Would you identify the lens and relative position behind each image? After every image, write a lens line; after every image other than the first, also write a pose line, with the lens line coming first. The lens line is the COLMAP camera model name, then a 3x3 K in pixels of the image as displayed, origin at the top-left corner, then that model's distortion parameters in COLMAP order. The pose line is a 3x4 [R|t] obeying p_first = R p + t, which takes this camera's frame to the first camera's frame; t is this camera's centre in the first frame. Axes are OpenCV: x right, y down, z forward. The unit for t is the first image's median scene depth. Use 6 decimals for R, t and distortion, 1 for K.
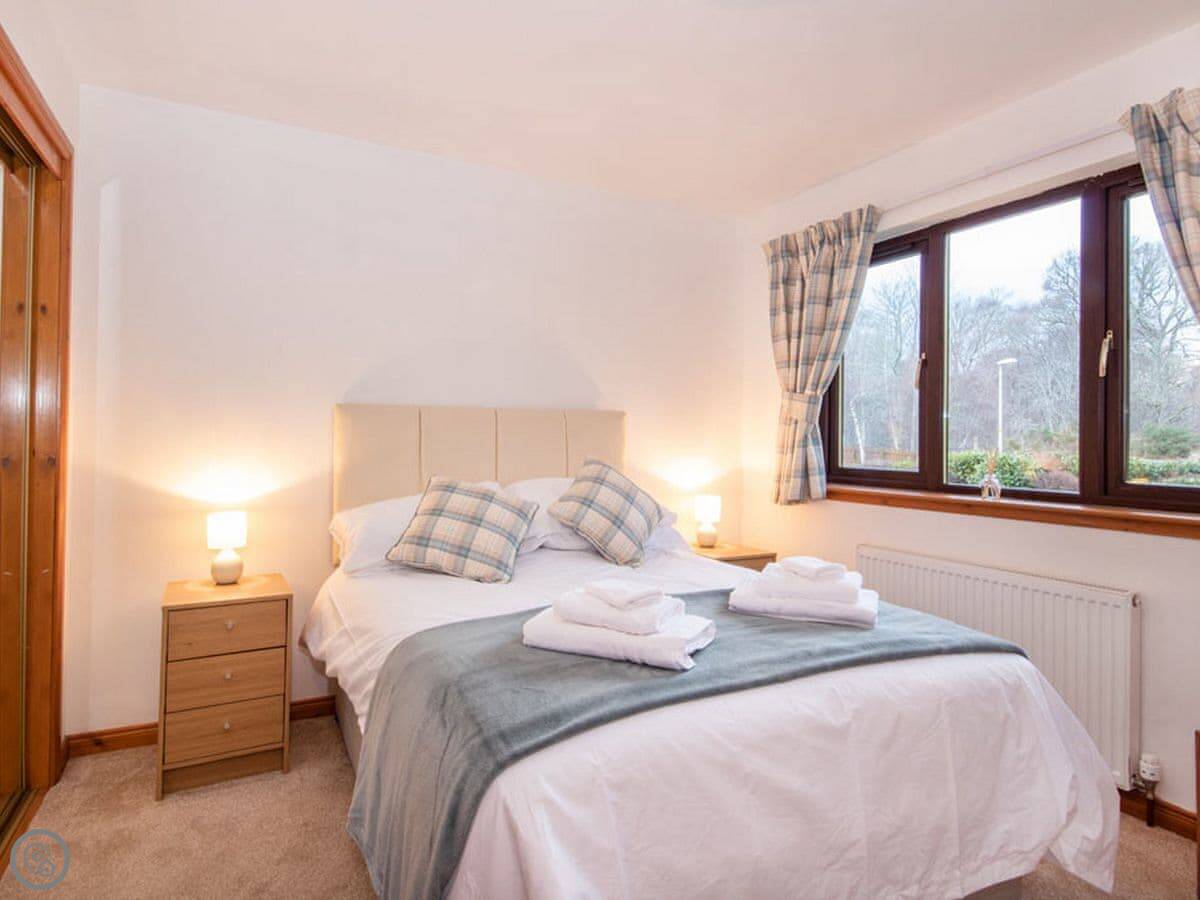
lens RADIAL K [[679.2, 0, 598.6], [0, 679.2, 420.5], [0, 0, 1]] dist [-0.002965, -0.000212]
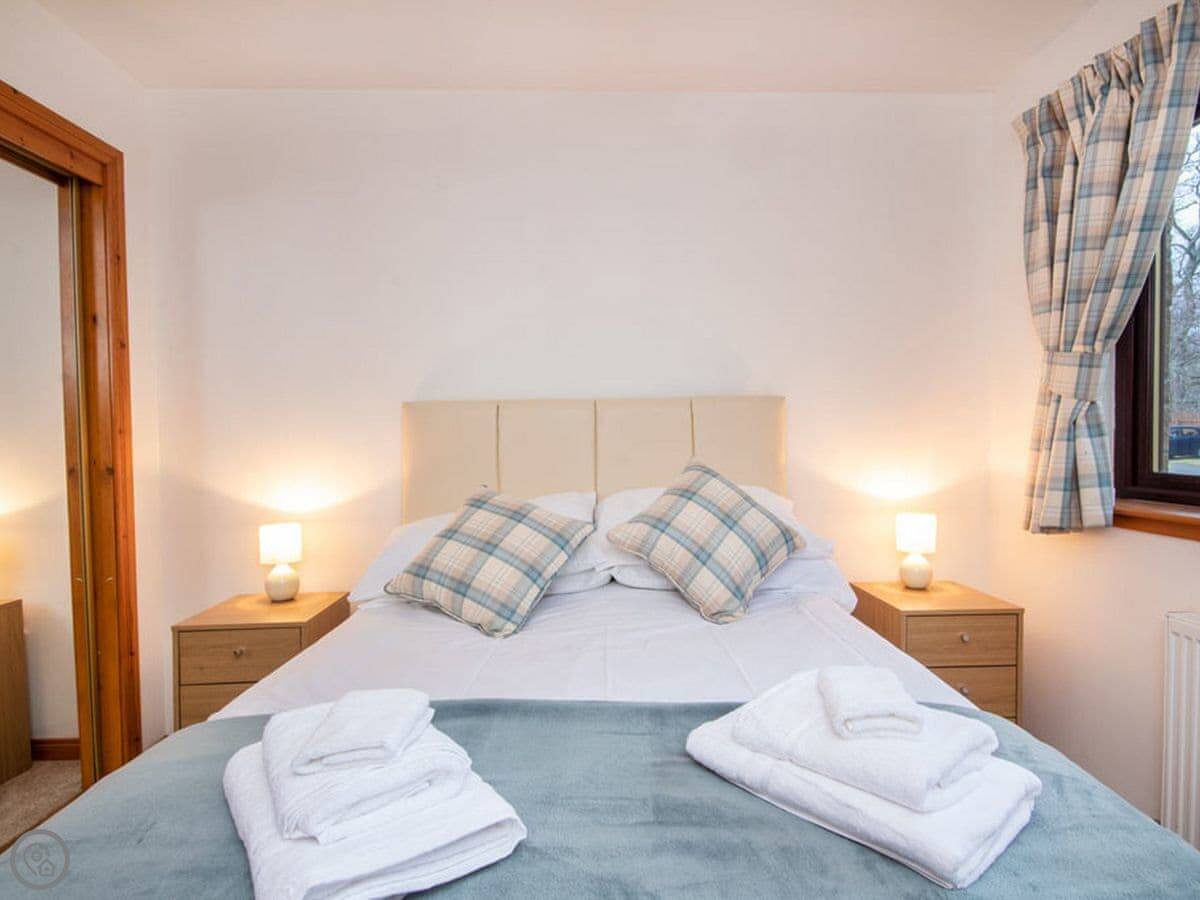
lens RADIAL K [[675.4, 0, 624.5], [0, 675.4, 449.3], [0, 0, 1]] dist [0.000968, -0.000880]
pose [[0.899061, -0.013436, -0.437618, 0.212407], [0.034359, 0.998612, 0.039930, 0.009815], [0.436474, -0.050935, 0.898274, 0.291095]]
